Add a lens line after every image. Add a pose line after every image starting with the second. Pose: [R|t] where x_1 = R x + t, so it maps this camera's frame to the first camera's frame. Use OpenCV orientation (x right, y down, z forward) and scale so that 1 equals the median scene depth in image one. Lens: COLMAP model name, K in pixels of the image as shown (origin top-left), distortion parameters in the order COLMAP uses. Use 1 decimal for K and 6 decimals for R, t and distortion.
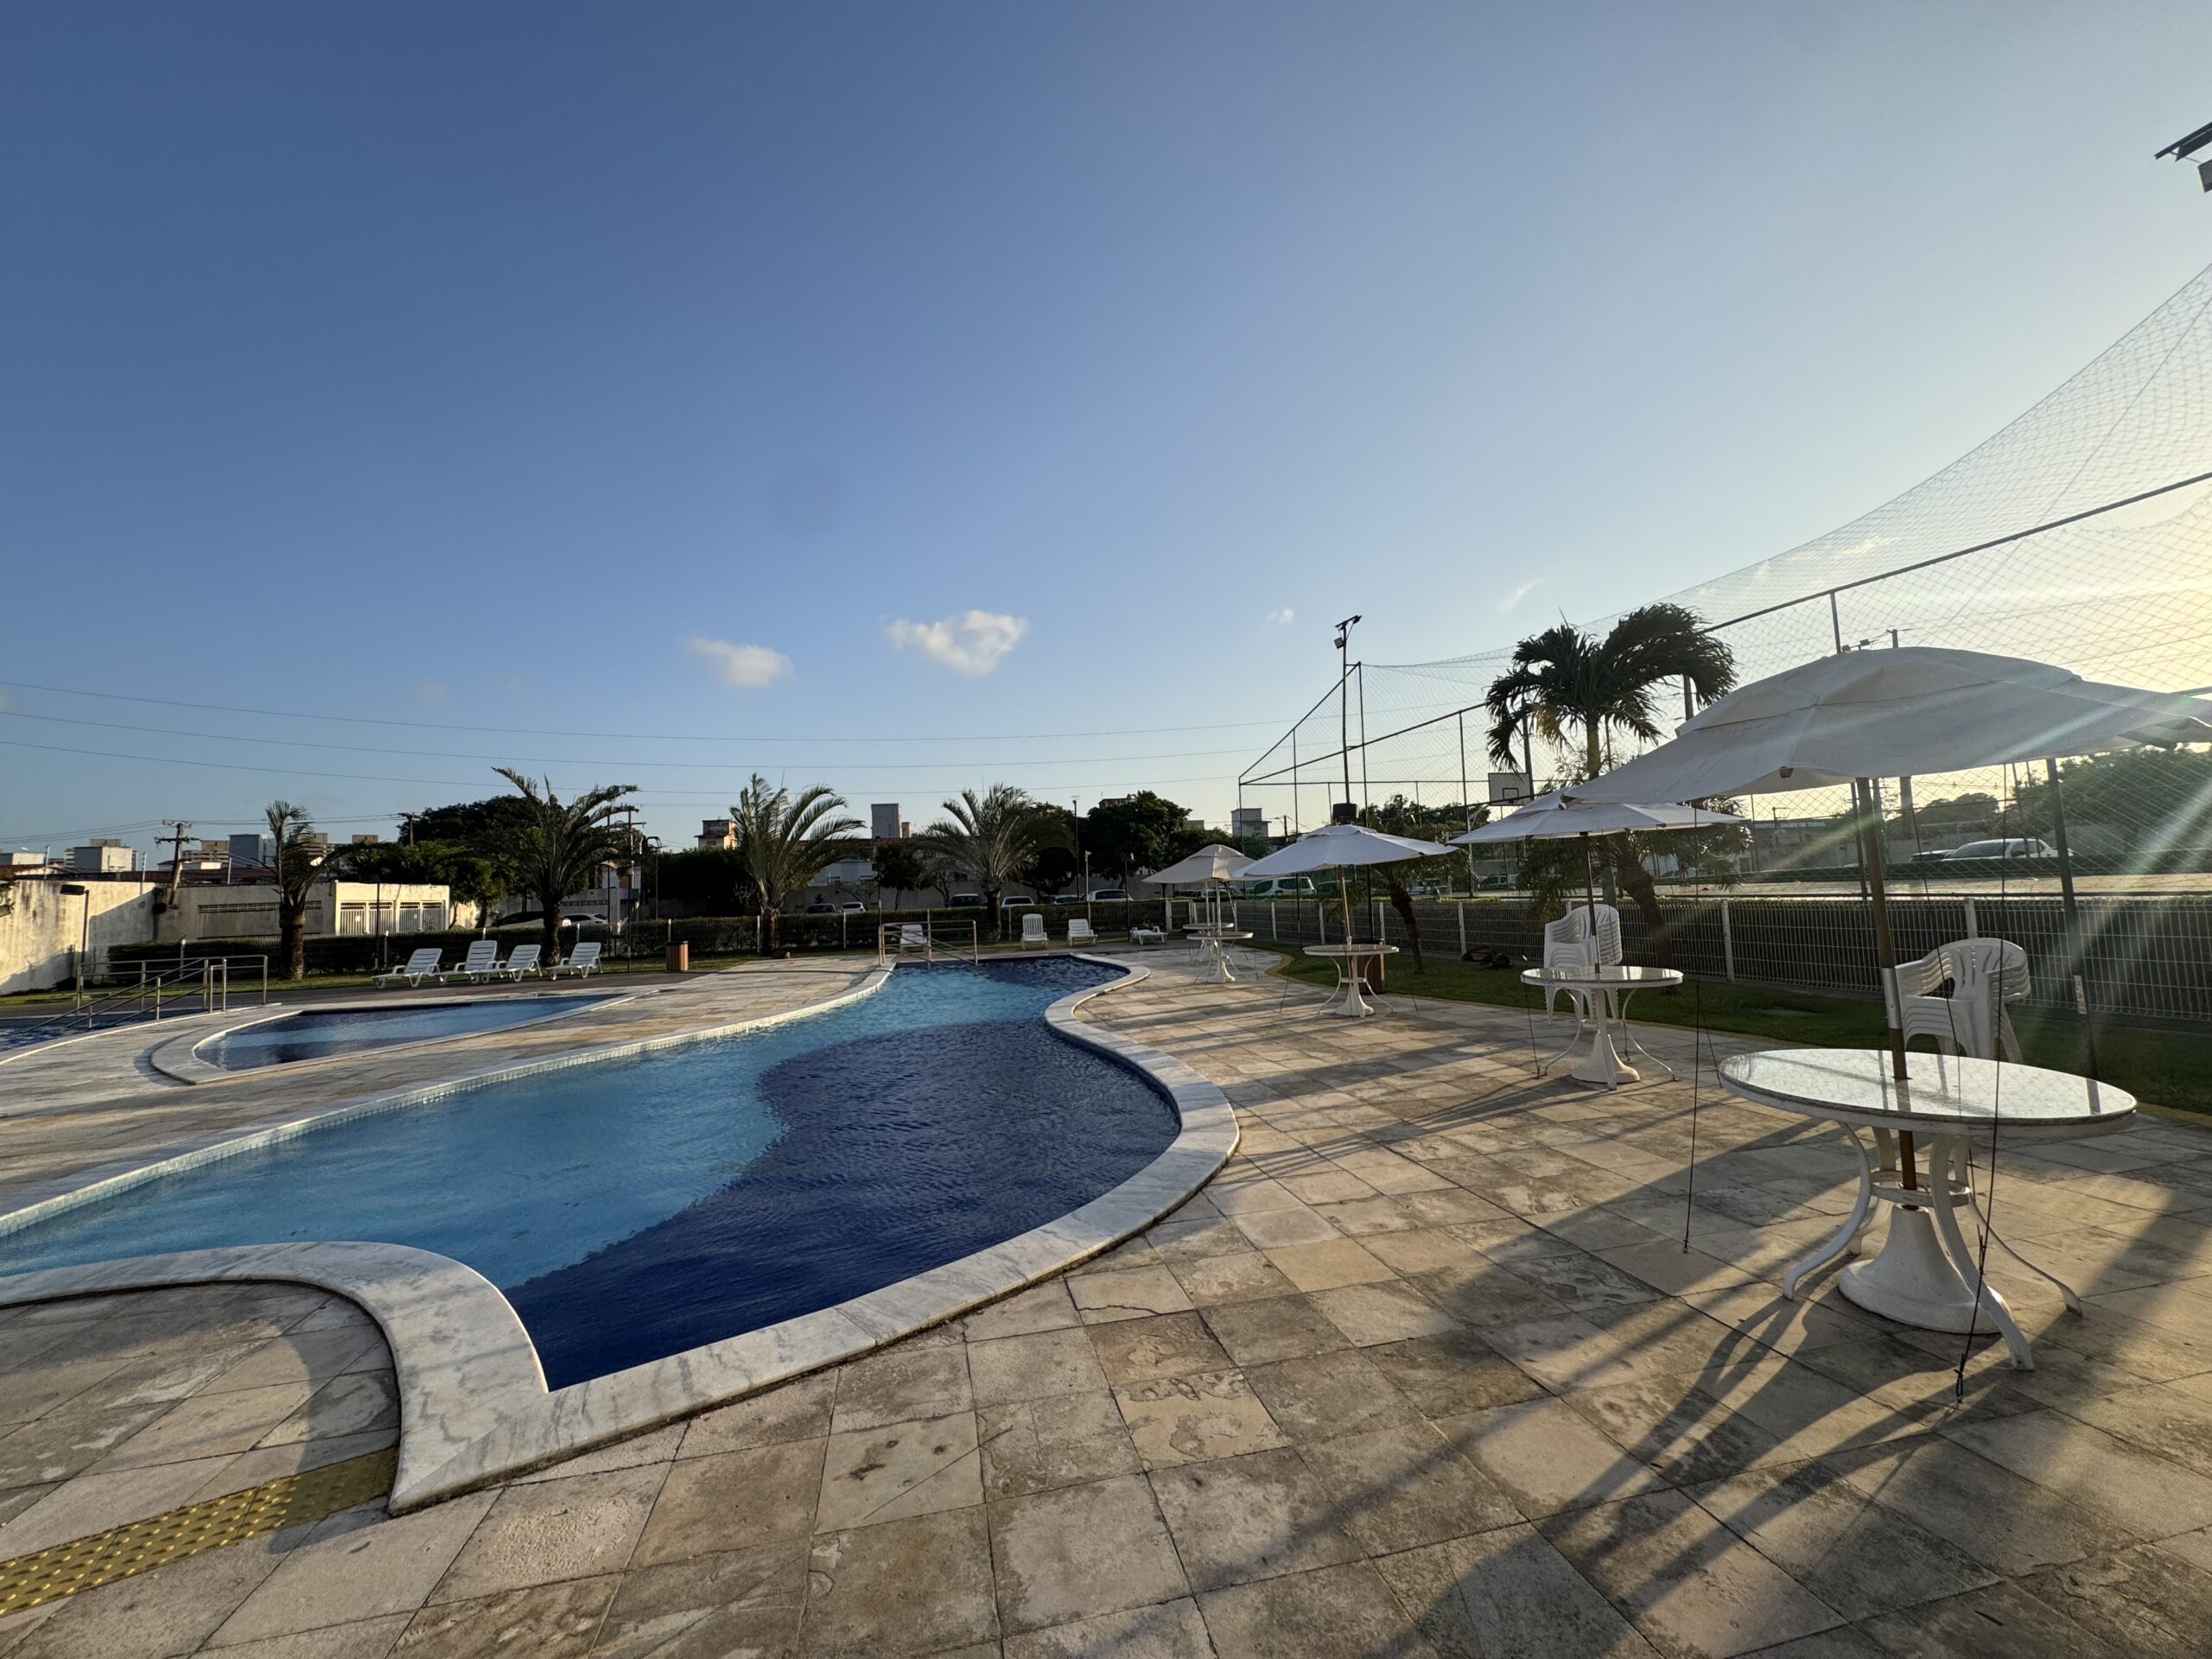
lens RADIAL K [[883.4, 0, 1111.3], [0, 883.4, 842.0], [0, 0, 1]] dist [-0.001903, 0.000465]
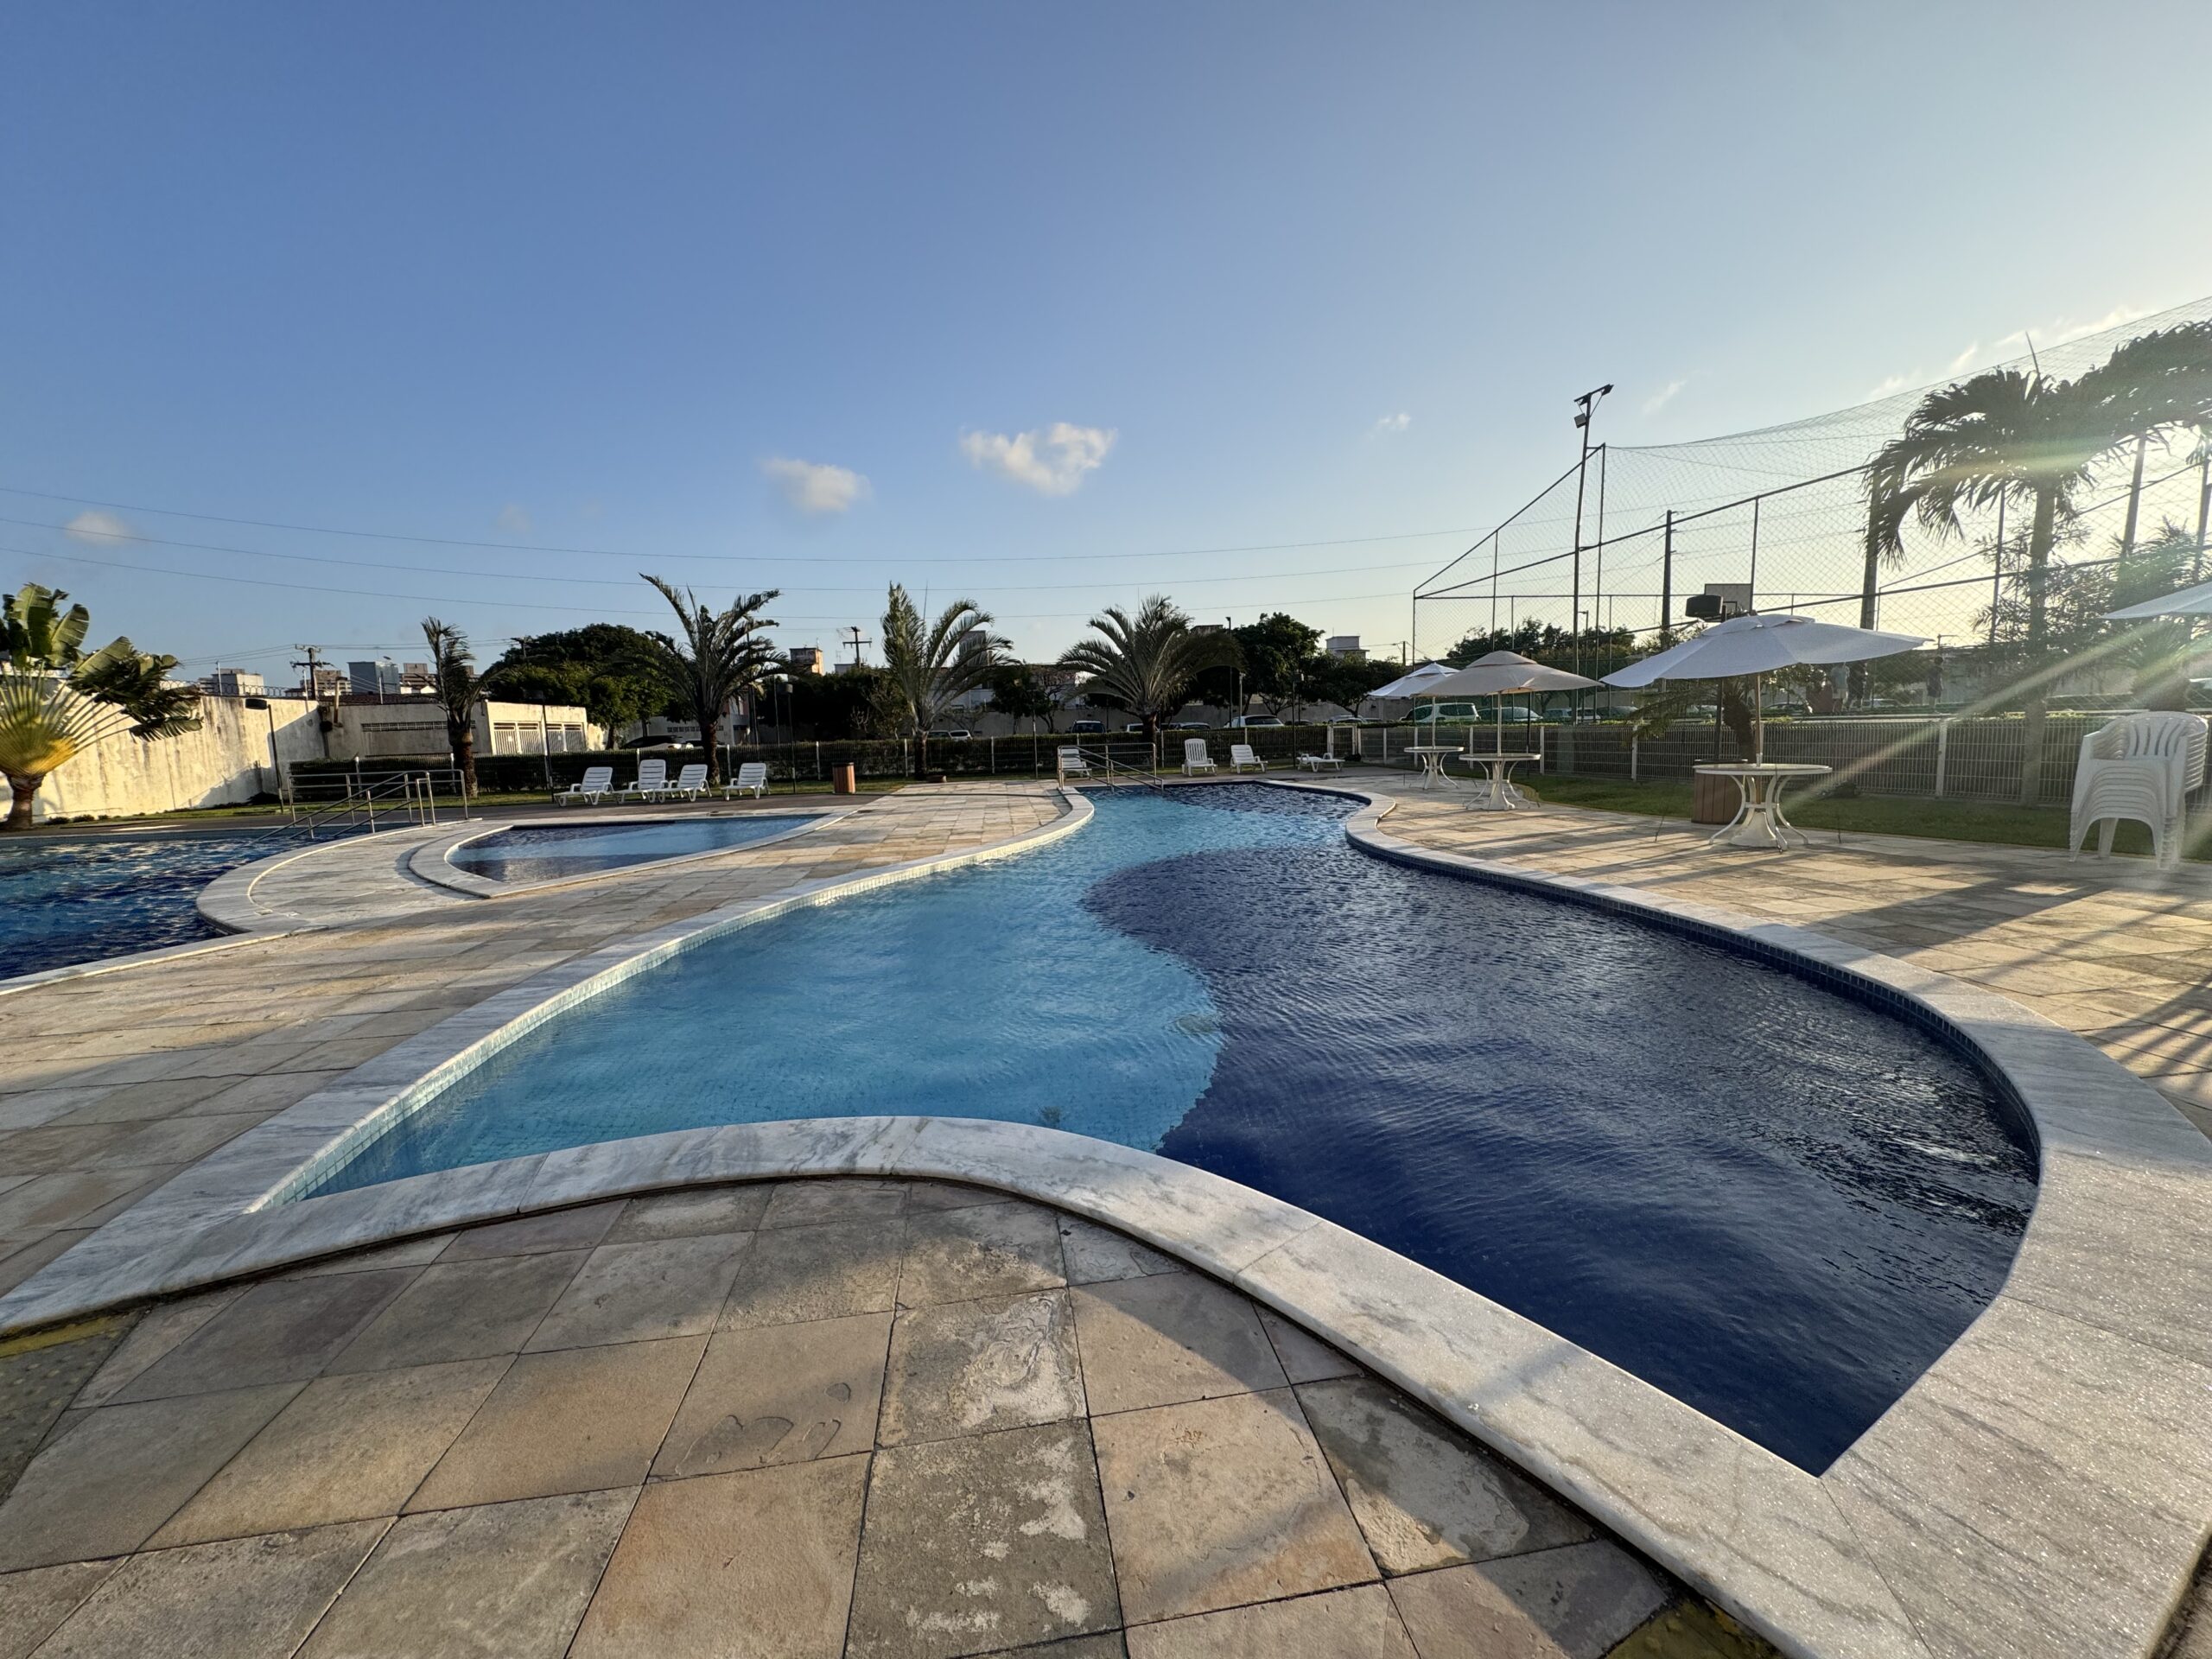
lens RADIAL K [[883.4, 0, 1111.9], [0, 883.4, 811.8], [0, 0, 1]] dist [-0.001903, 0.000465]
pose [[0.997416, 0.013974, -0.070469, -0.115205], [-0.003008, 0.988164, 0.153372, 0.015006], [0.071778, -0.152763, 0.985653, 0.054445]]
